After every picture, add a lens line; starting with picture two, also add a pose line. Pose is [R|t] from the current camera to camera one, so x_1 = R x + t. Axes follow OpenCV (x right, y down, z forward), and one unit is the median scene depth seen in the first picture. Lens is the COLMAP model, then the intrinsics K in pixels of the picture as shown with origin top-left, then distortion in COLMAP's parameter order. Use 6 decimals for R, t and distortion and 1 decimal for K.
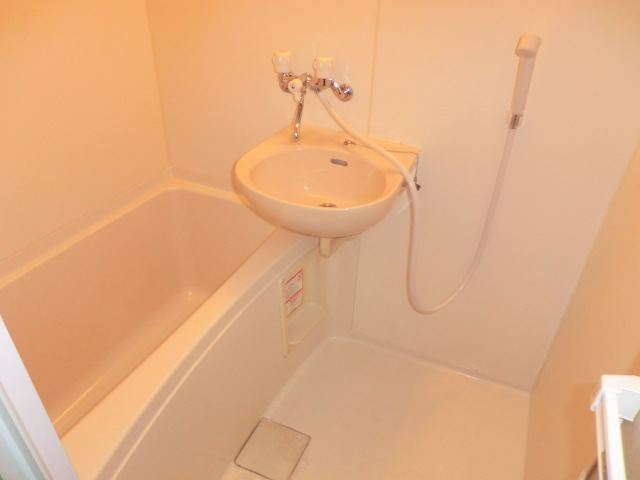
lens RADIAL K [[464.9, 0, 320.0], [0, 464.9, 240.0], [0, 0, 1]] dist [-0.105892, 0.115351]
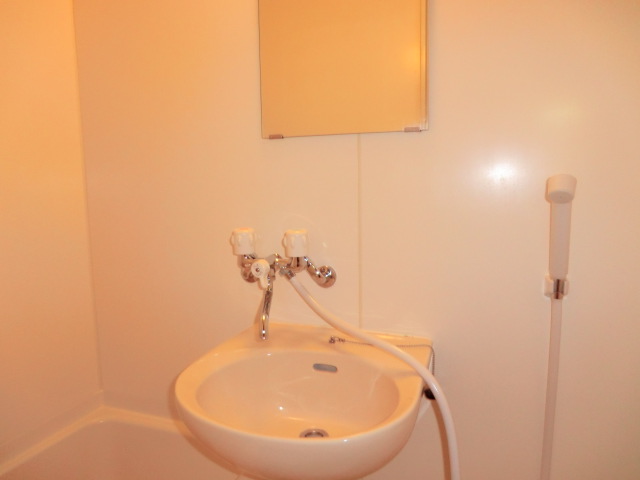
lens RADIAL K [[464.9, 0, 320.0], [0, 464.9, 240.0], [0, 0, 1]] dist [-0.105892, 0.115351]
pose [[0.996630, -0.054519, 0.061294, 0.000171], [0.076038, 0.894334, -0.440891, -0.031109], [-0.030781, 0.444066, 0.895465, 0.282539]]
